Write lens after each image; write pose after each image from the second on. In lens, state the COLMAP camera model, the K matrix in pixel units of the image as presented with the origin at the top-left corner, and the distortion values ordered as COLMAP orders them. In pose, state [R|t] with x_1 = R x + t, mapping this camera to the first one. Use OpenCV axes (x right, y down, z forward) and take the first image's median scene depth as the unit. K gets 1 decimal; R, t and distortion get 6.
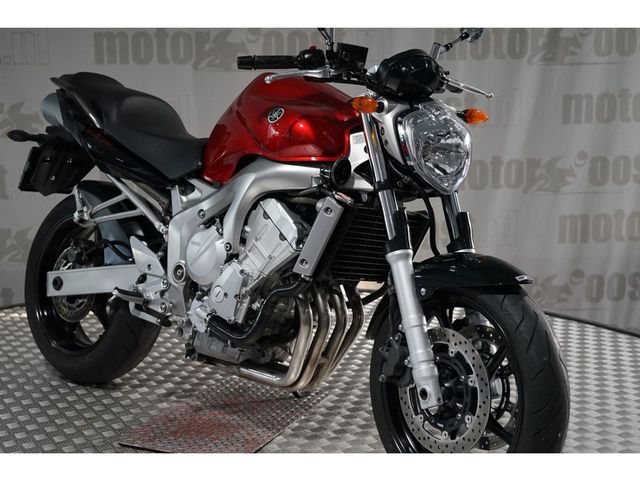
lens RADIAL K [[1025.7, 0, 320.0], [0, 1025.7, 240.0], [0, 0, 1]] dist [-0.009515, 0.095028]
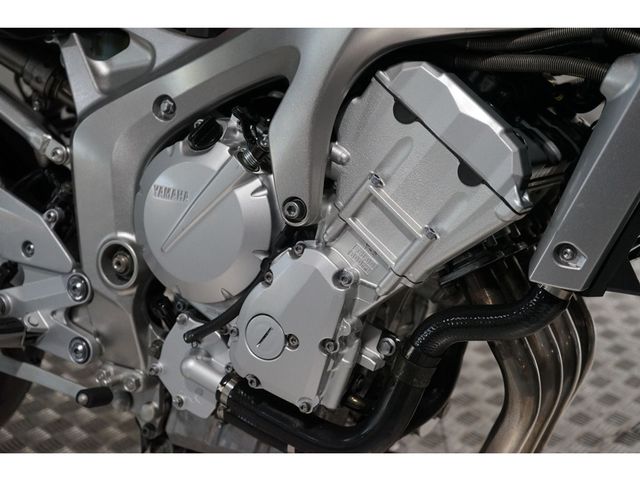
lens RADIAL K [[1025.7, 0, 320.0], [0, 1025.7, 240.0], [0, 0, 1]] dist [-0.009515, 0.095028]
pose [[0.973549, -0.093308, 0.208559, -0.147679], [0.057550, 0.983523, 0.171378, -0.040162], [-0.221113, -0.154842, 0.962877, 0.632193]]
